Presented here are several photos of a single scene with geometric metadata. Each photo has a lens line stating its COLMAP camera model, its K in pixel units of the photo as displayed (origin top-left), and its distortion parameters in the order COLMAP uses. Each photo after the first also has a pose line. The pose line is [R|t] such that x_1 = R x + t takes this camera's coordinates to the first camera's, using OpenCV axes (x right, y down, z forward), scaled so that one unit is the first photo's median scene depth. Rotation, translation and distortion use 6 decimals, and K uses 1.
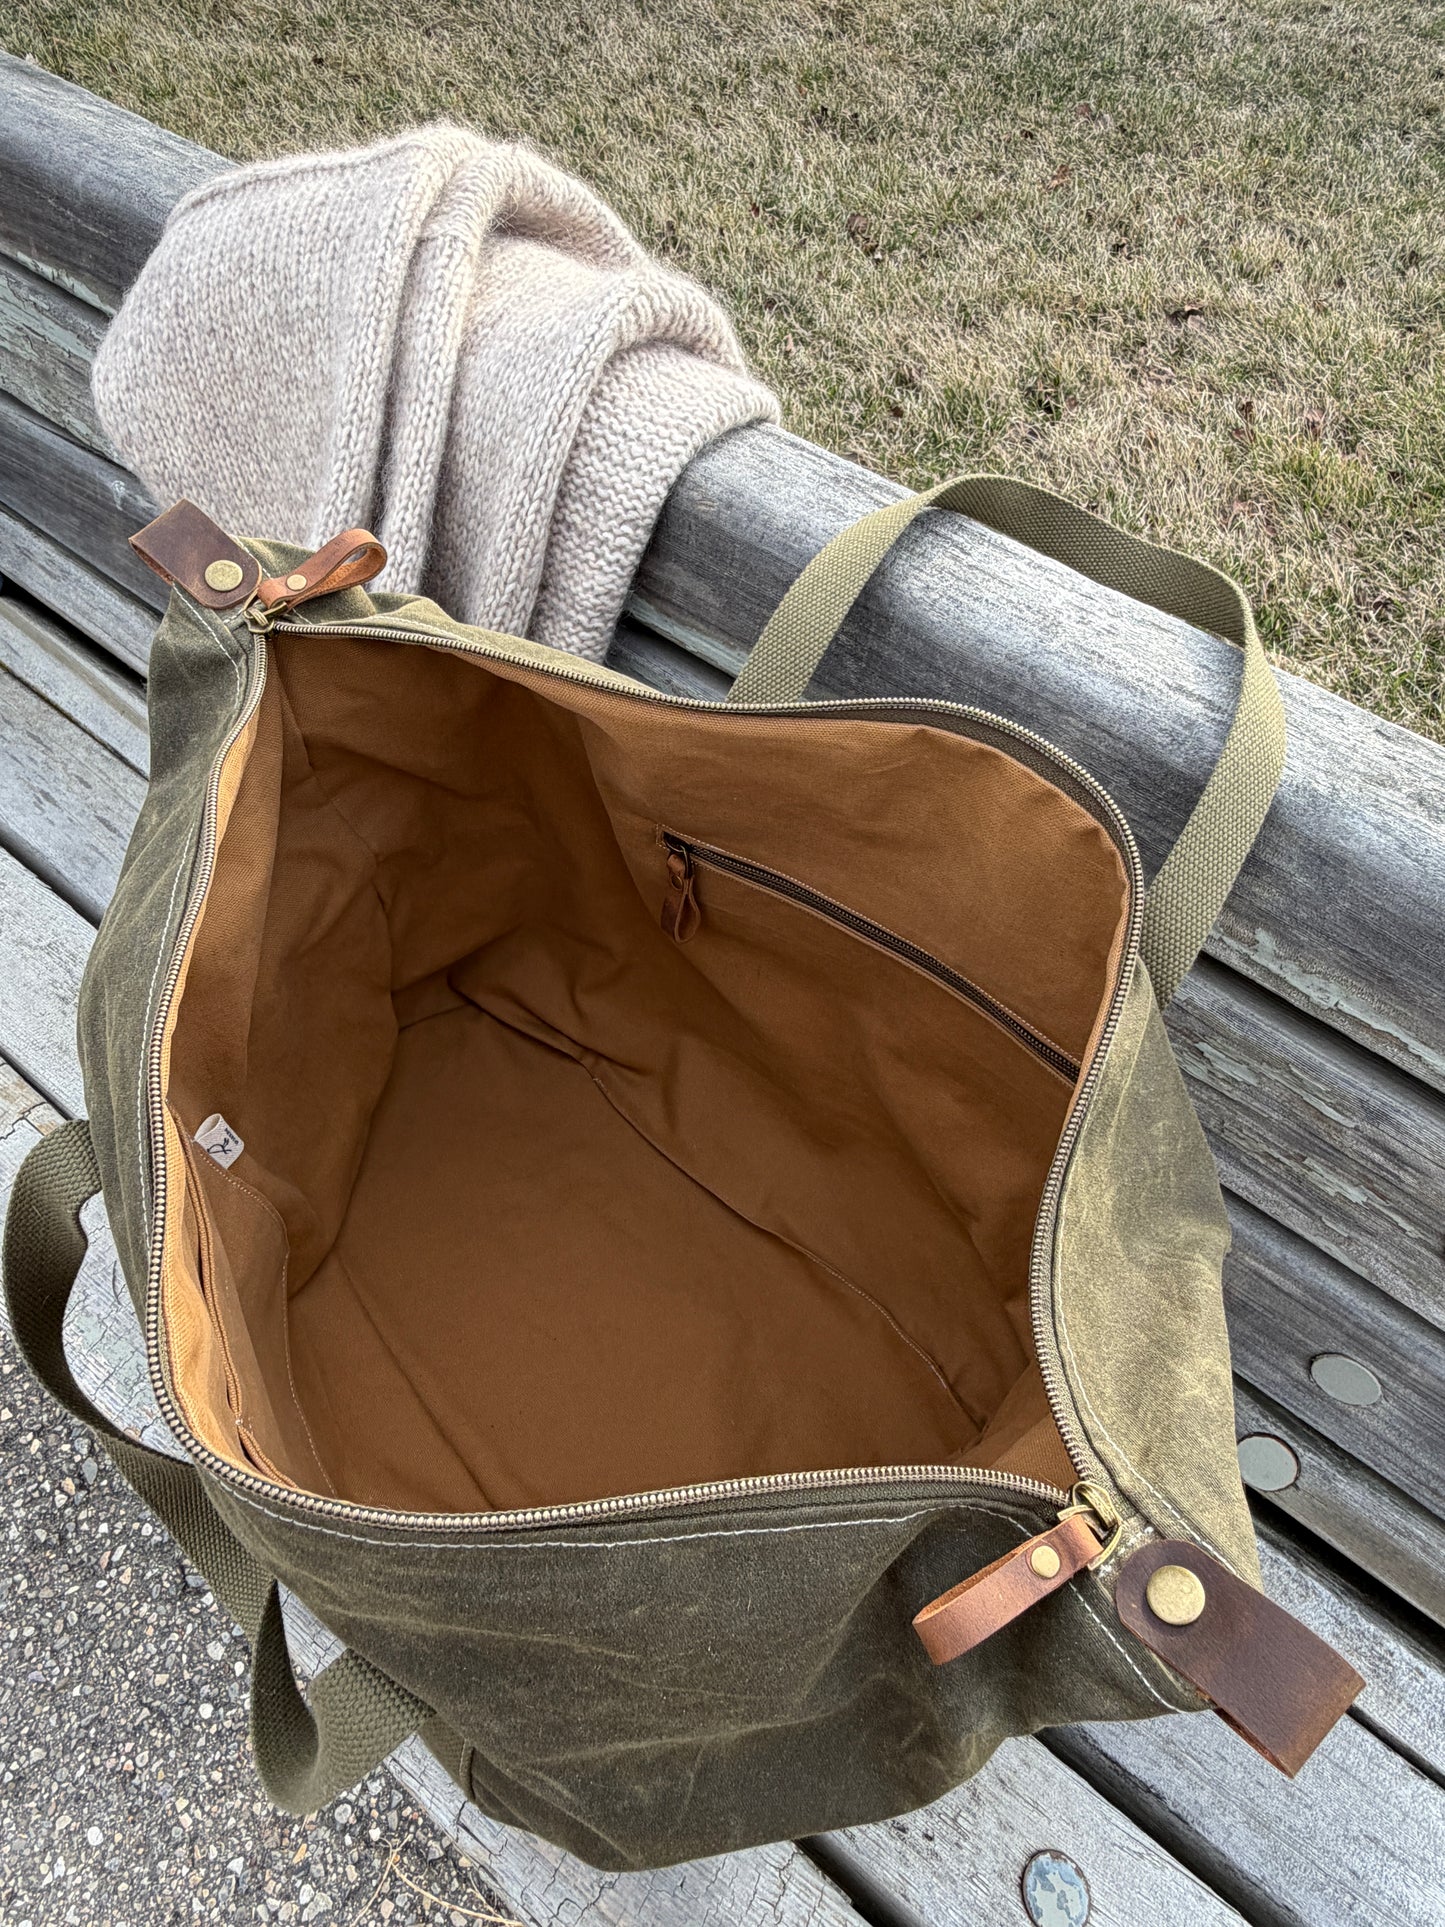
lens RADIAL K [[1168.7, 0, 724.2], [0, 1168.7, 931.5], [0, 0, 1]] dist [0.000601, 0.001125]
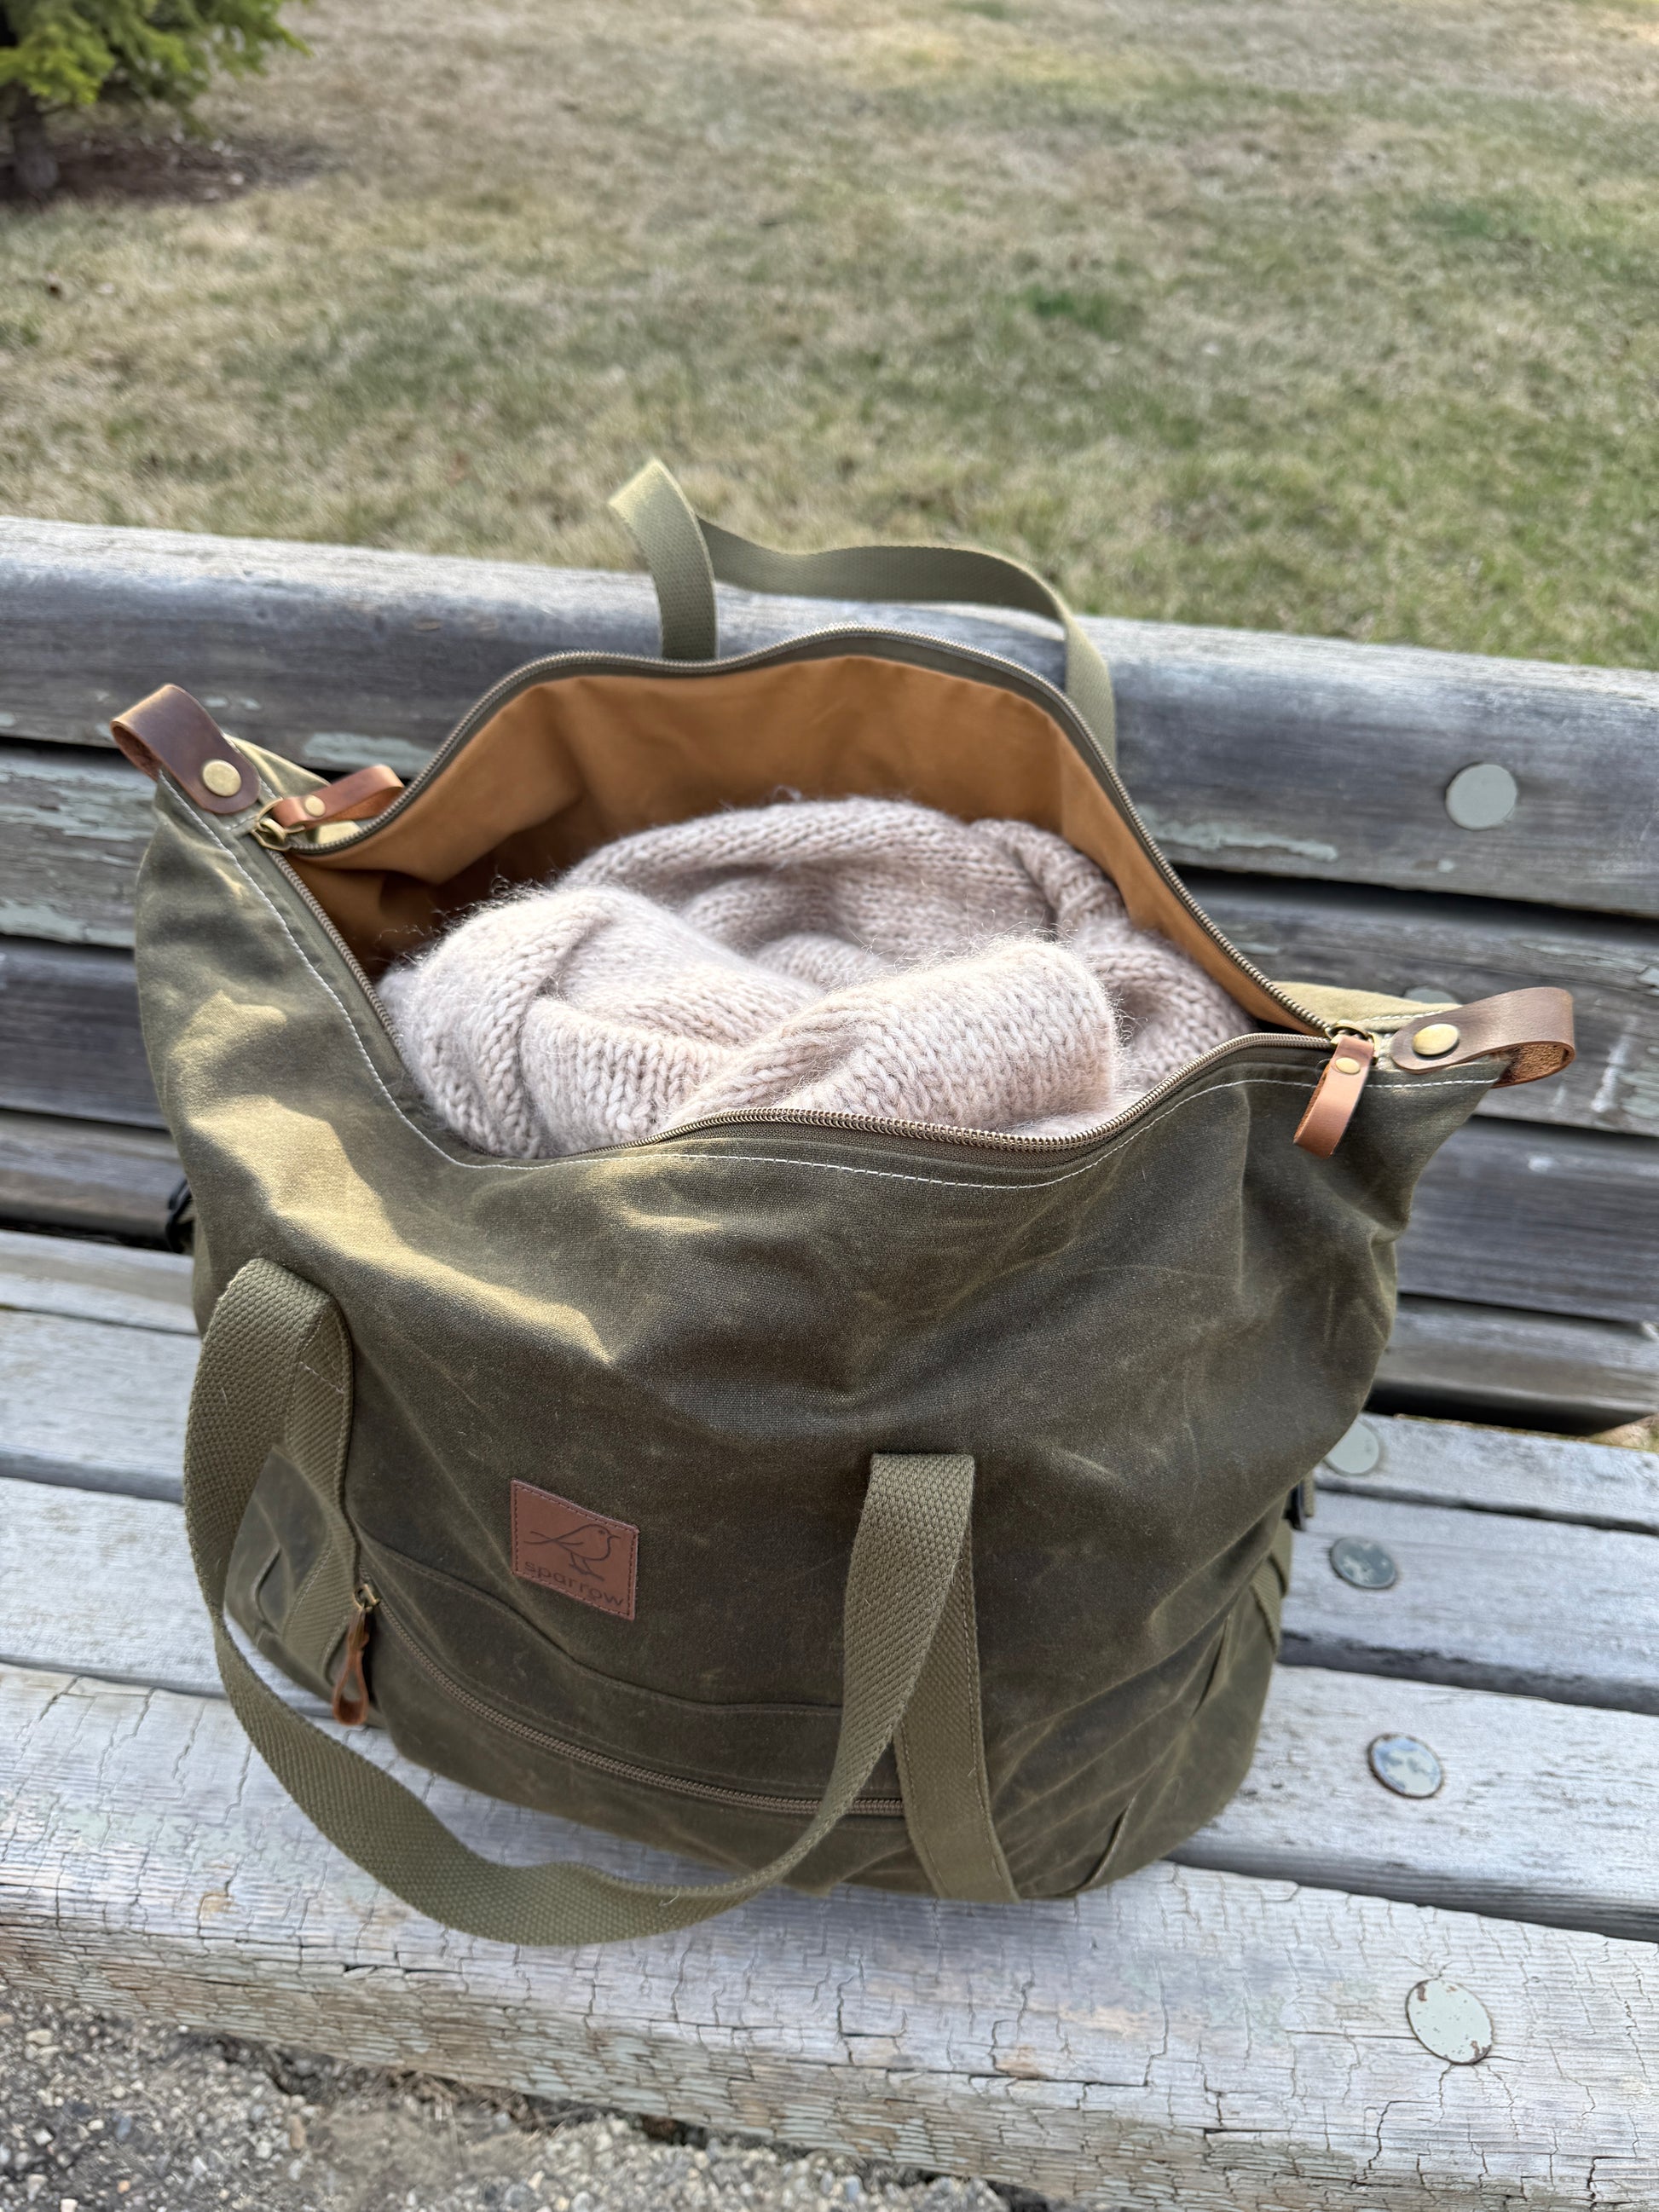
lens RADIAL K [[1608.8, 0, 831.2], [0, 1608.8, 1112.7], [0, 0, 1]] dist [-0.010041, -0.004612]
pose [[0.860699, -0.345375, 0.374050, -0.403417], [0.418286, 0.898552, -0.132818, 0.298483], [-0.290232, 0.270776, 0.917848, -0.204191]]
